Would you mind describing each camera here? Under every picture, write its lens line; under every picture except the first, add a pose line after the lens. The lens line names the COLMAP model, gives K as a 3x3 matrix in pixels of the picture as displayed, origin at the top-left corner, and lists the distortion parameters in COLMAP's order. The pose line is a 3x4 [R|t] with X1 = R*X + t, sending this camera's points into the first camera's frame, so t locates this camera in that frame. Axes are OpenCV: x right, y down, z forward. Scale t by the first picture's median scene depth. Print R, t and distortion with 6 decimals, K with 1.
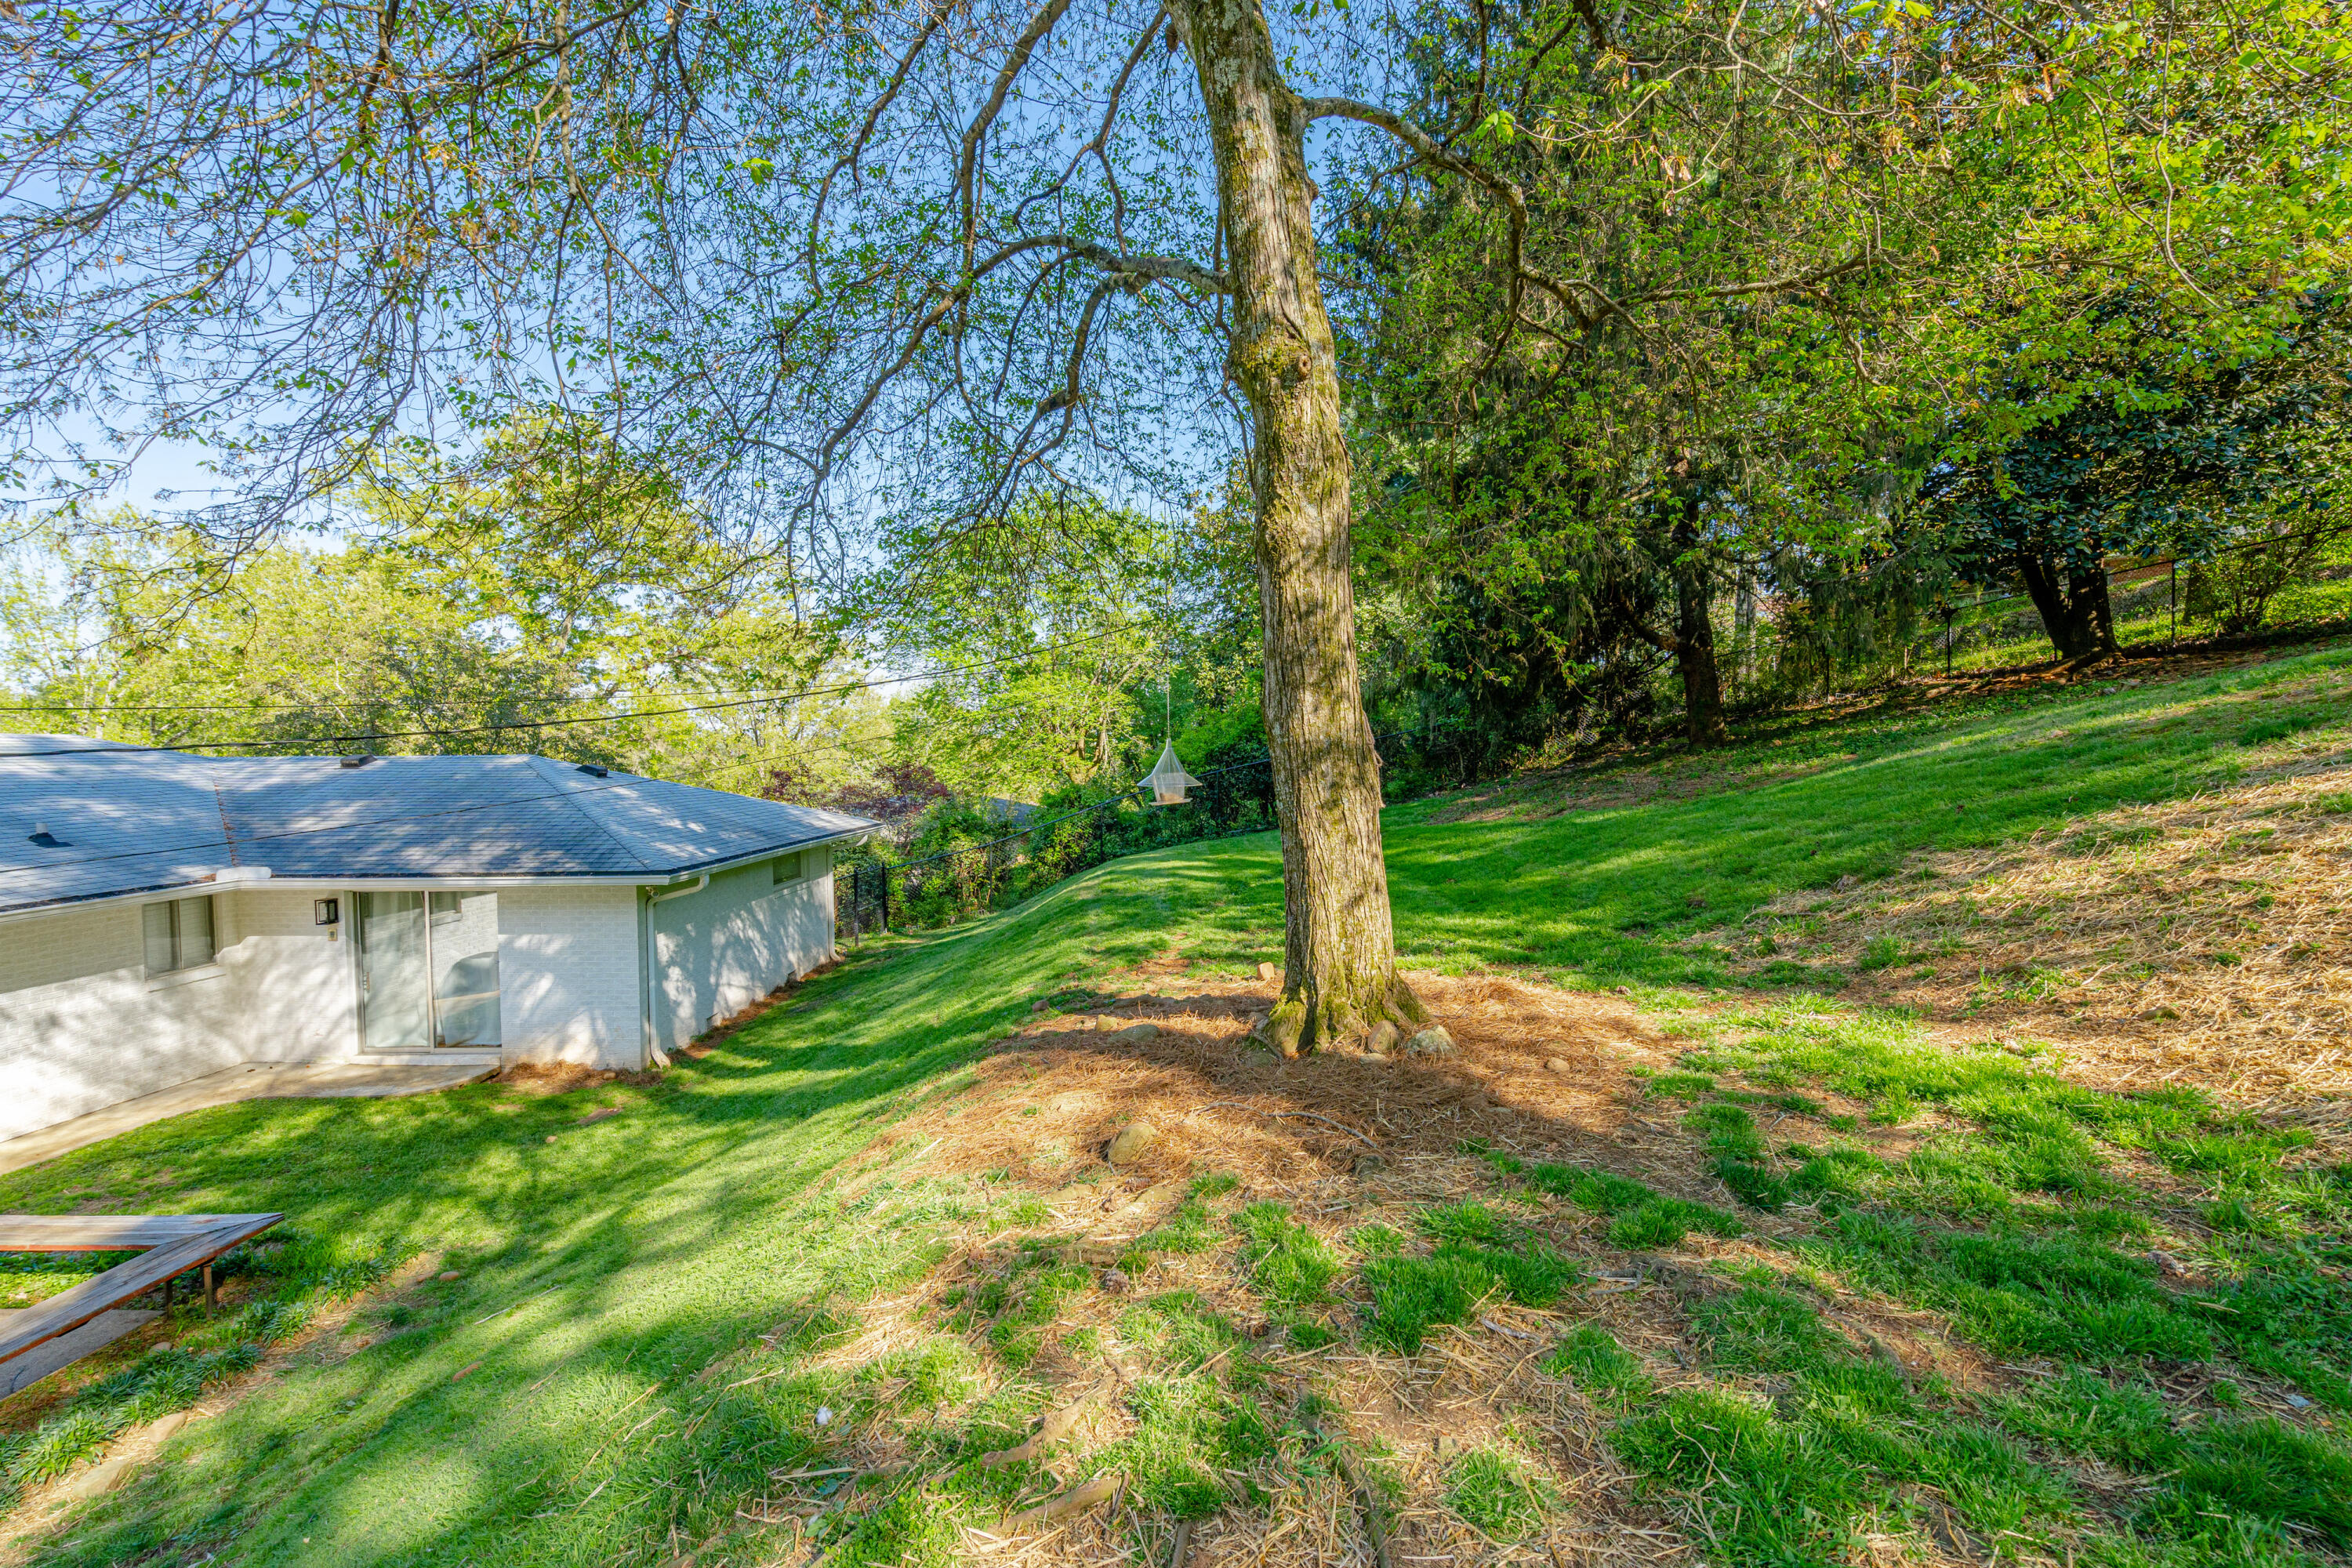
lens RADIAL K [[1040.3, 0, 1179.2], [0, 1040.3, 786.1], [0, 0, 1]] dist [-0.007616, 0.002288]
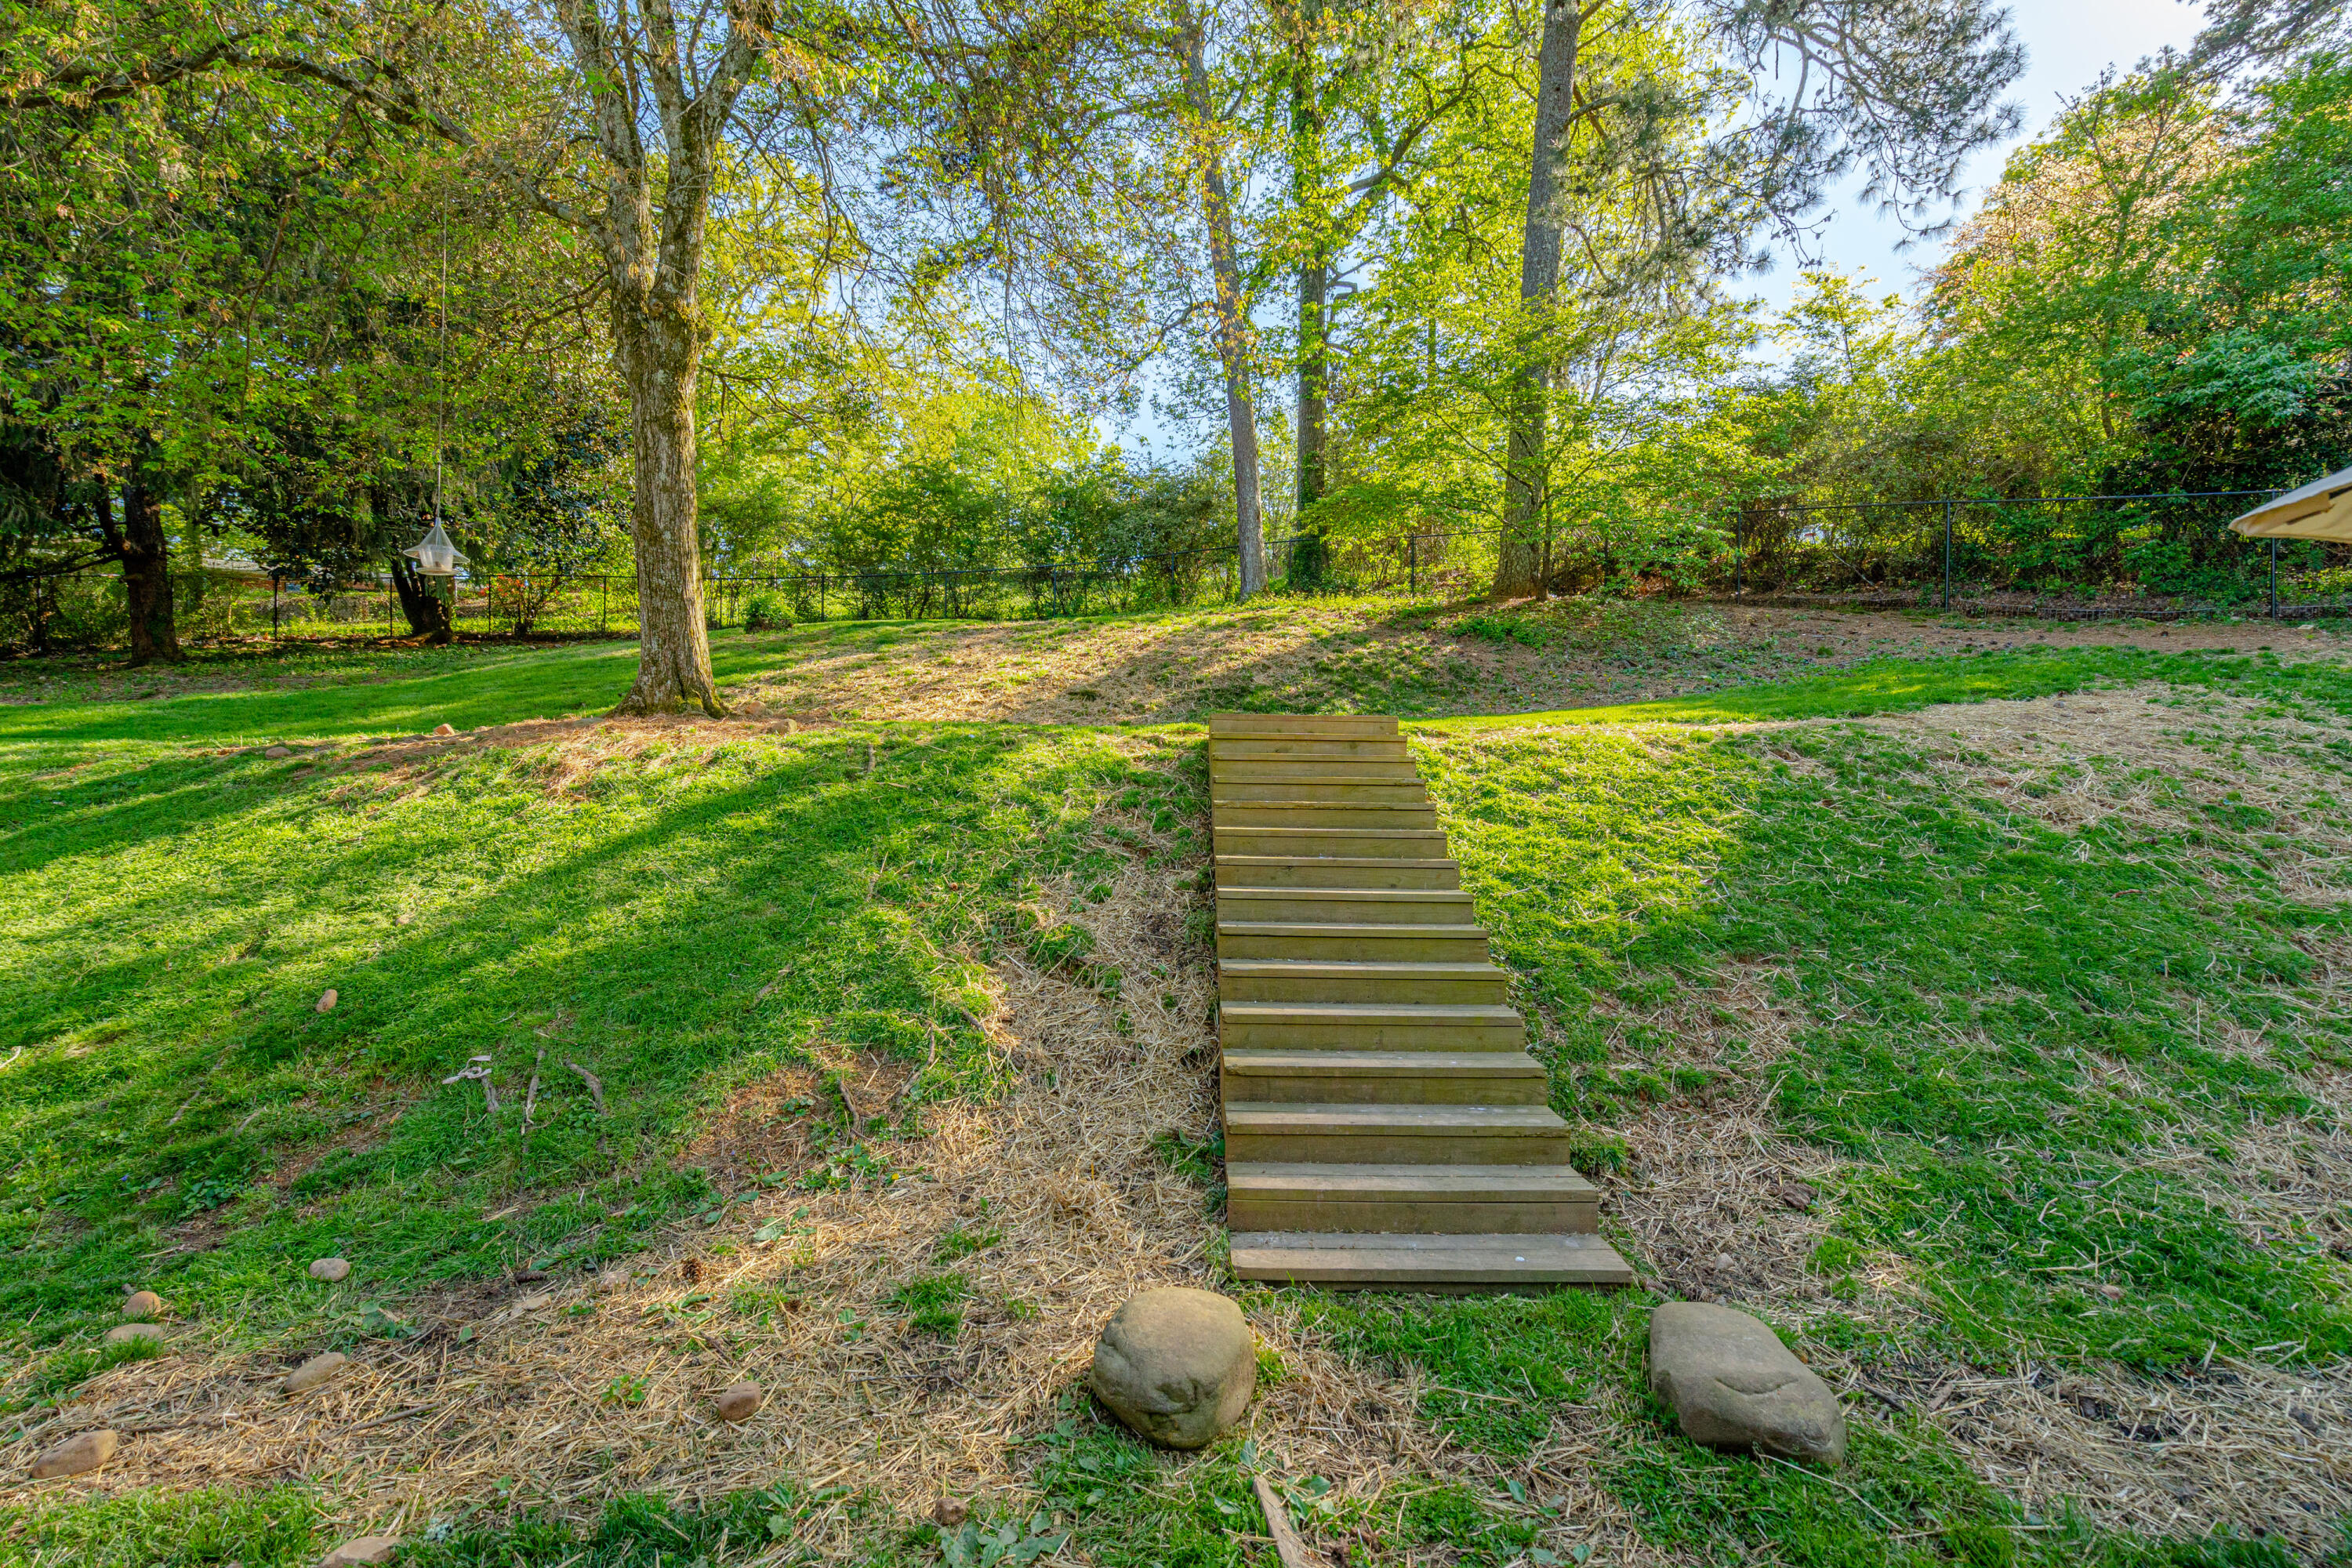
lens RADIAL K [[1040.3, 0, 1171.4], [0, 1040.3, 781.6], [0, 0, 1]] dist [-0.007616, 0.002288]
pose [[-0.012859, 0.021527, 0.999686, -0.686018], [0.023323, 0.999503, -0.021223, 0.167598], [-0.999645, 0.023043, -0.013355, 0.116842]]
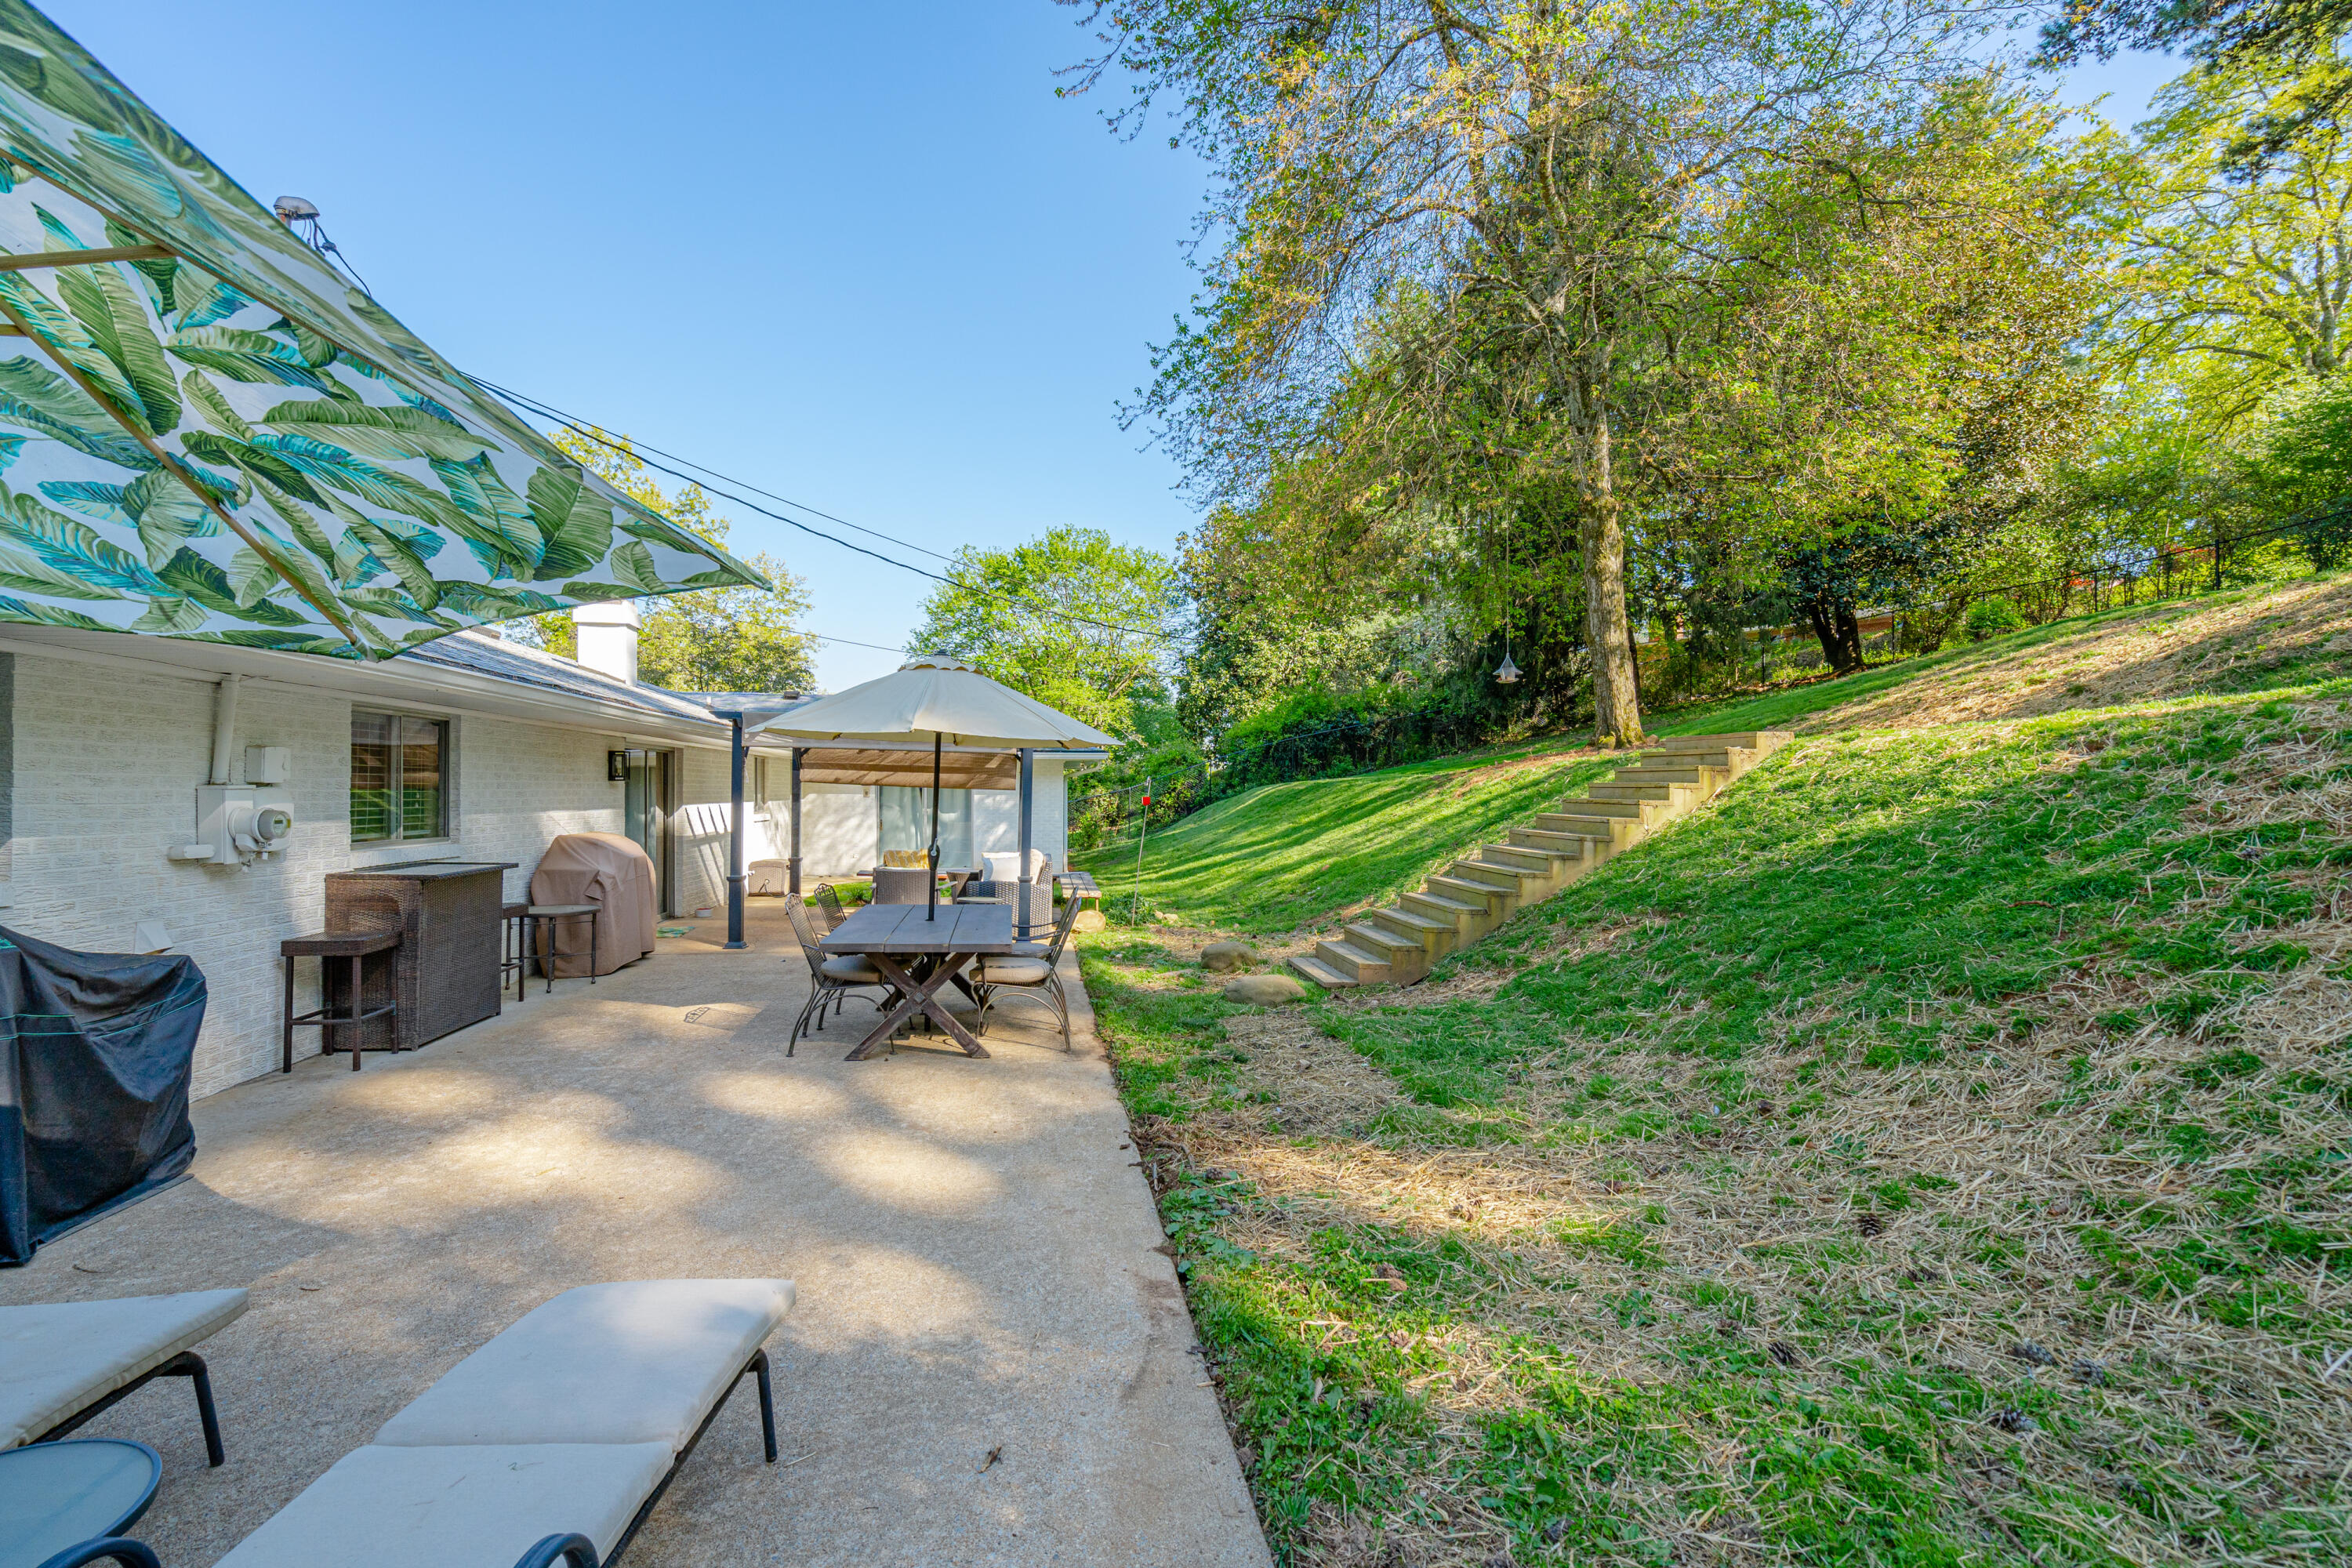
lens RADIAL K [[1040.3, 0, 1186.4], [0, 1040.3, 778.9], [0, 0, 1]] dist [-0.007616, 0.002288]
pose [[0.986615, 0.015147, 0.162362, -0.604195], [-0.007924, 0.998954, -0.045045, 0.189932], [-0.162875, 0.043156, 0.985703, -0.631114]]
